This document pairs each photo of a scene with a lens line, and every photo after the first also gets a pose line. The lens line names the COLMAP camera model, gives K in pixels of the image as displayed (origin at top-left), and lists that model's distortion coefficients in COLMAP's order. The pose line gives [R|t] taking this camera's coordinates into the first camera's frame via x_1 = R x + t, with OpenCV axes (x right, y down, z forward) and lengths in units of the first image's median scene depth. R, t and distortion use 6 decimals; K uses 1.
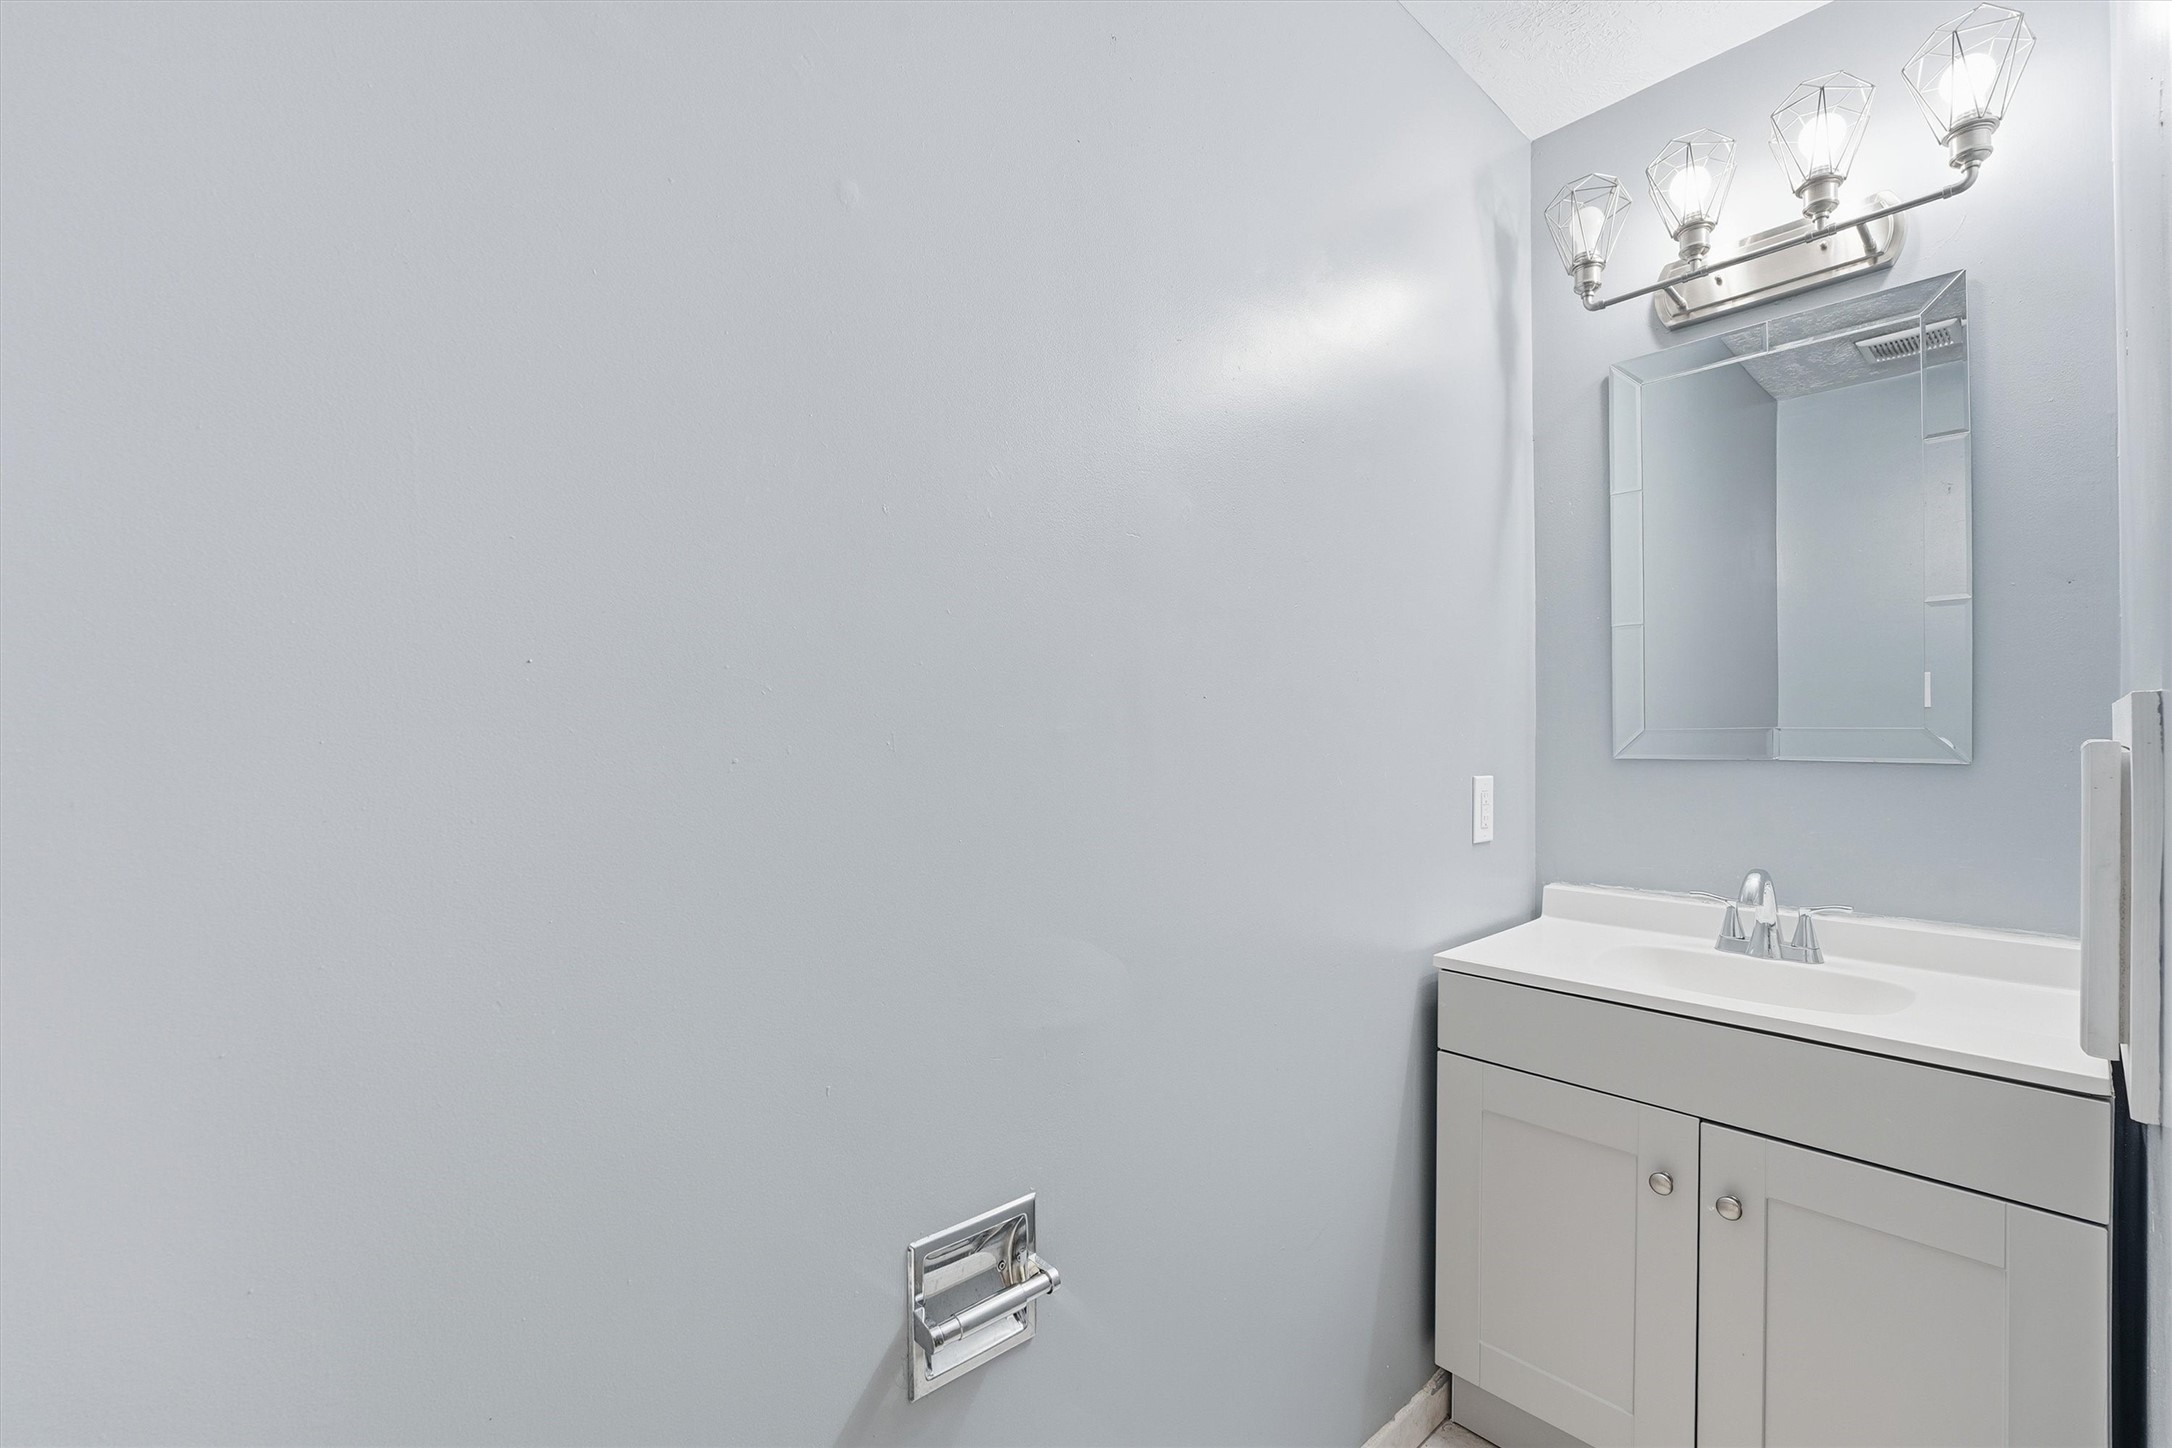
lens RADIAL K [[887.6, 0, 1080.6], [0, 887.6, 728.4], [0, 0, 1]] dist [-0.025203, -0.000145]
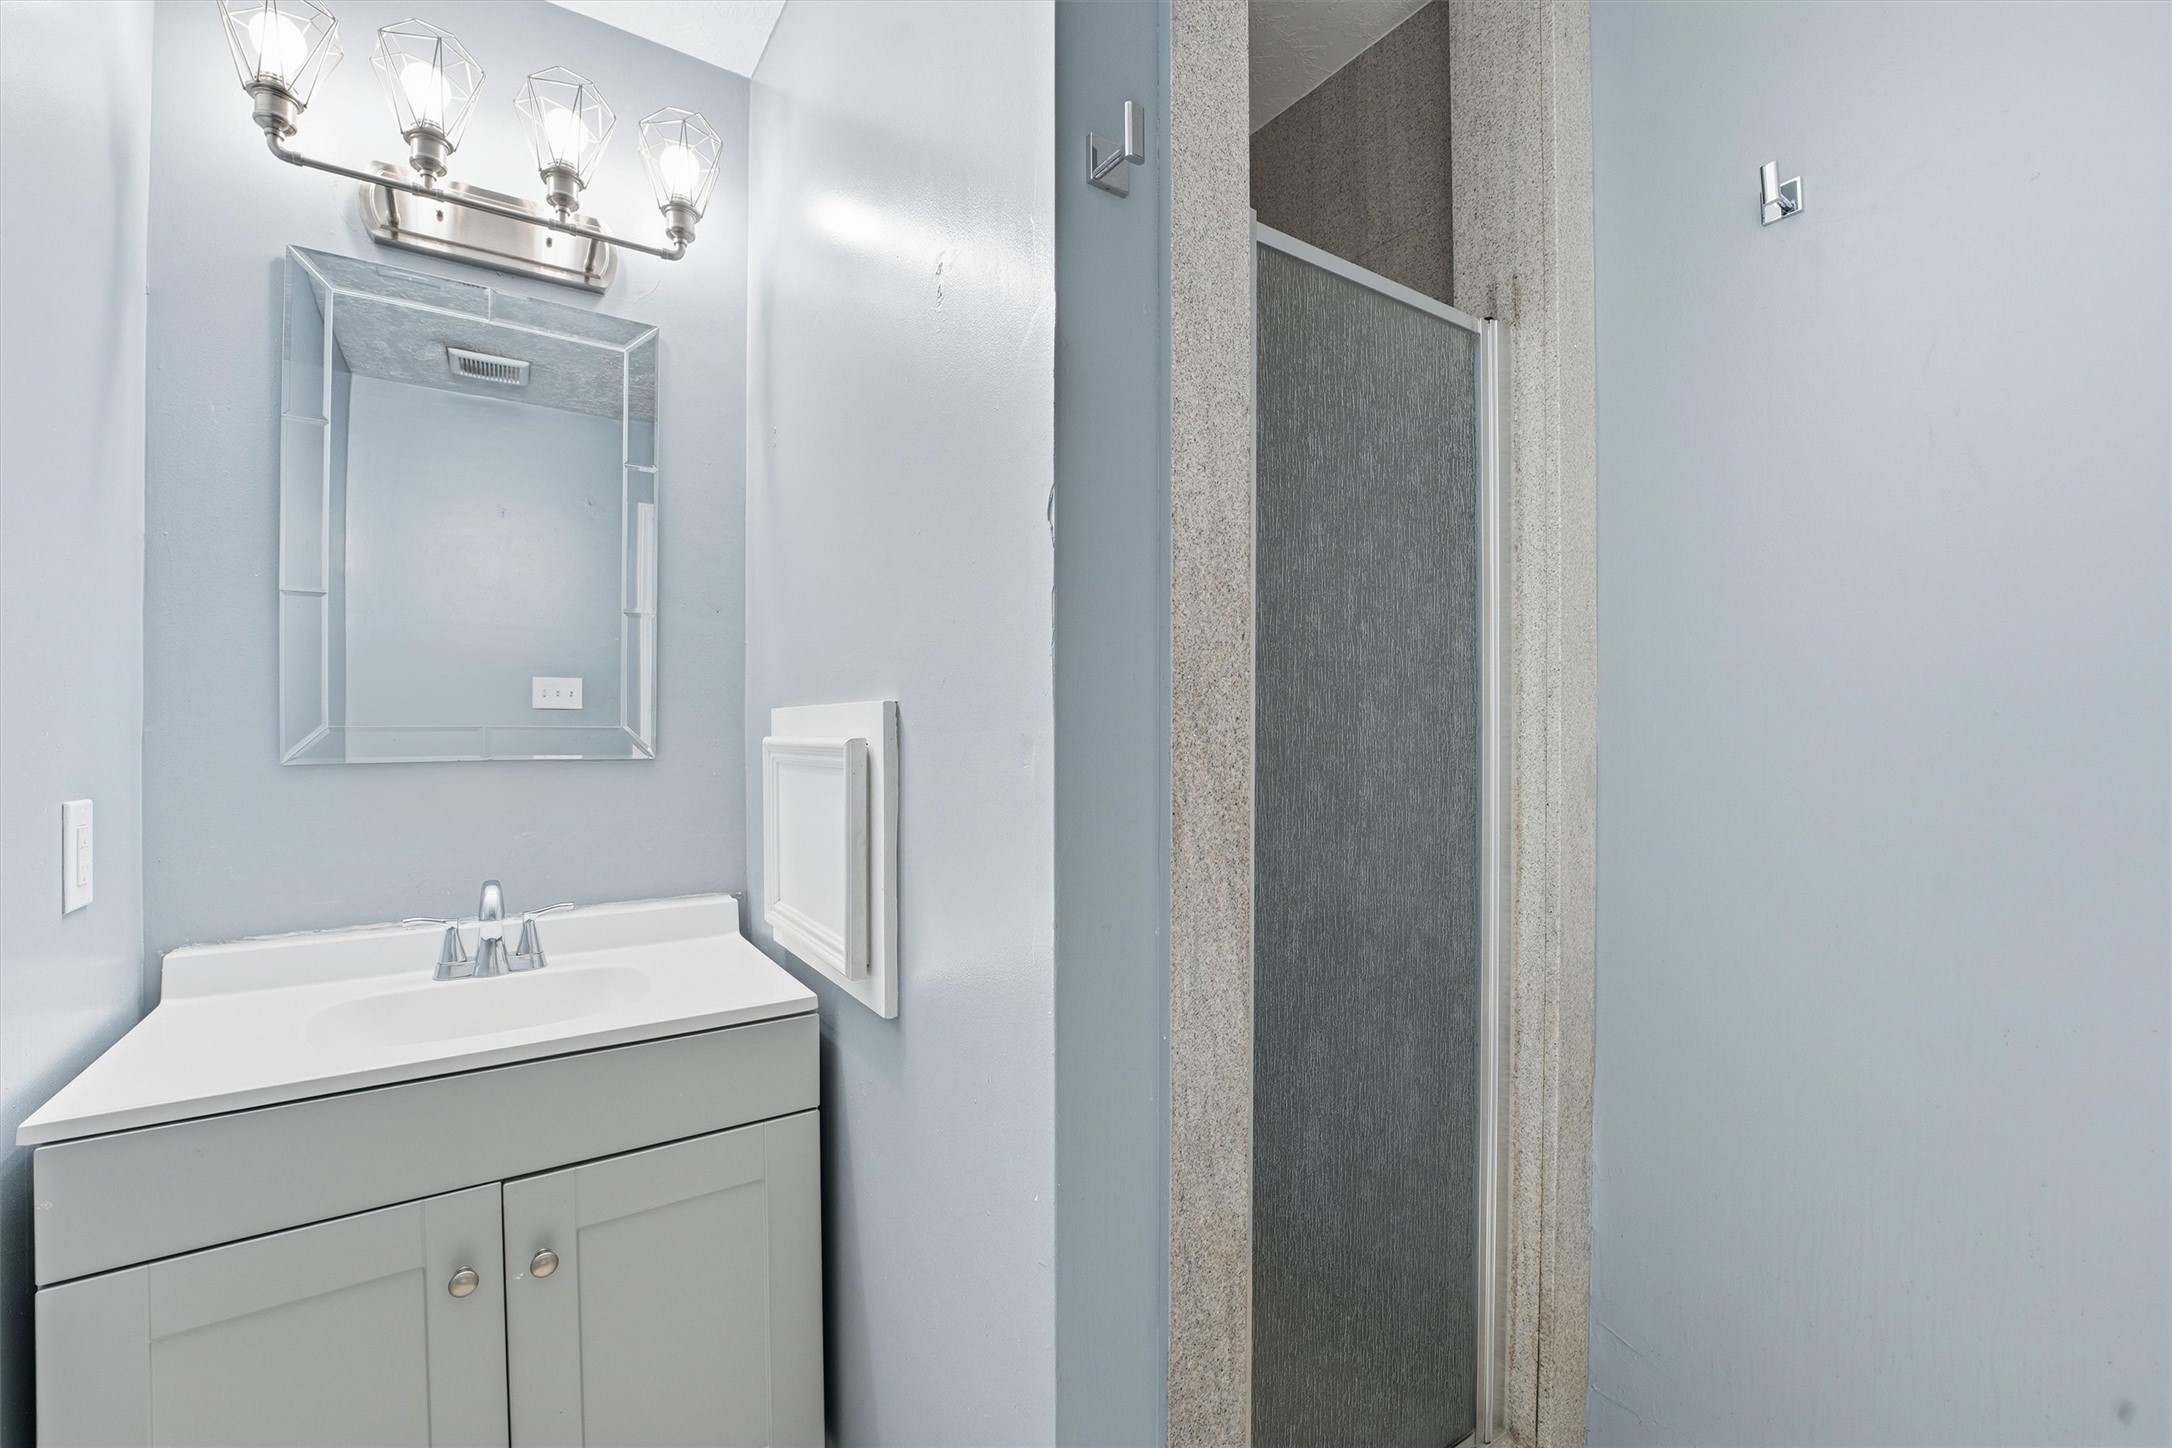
lens RADIAL K [[887.6, 0, 1084.4], [0, 887.6, 731.6], [0, 0, 1]] dist [-0.025203, -0.000145]
pose [[0.115678, 0.001701, 0.993285, -0.059884], [-0.005757, 0.999983, -0.001042, 0.002761], [-0.993270, -0.005598, 0.115686, 0.263157]]
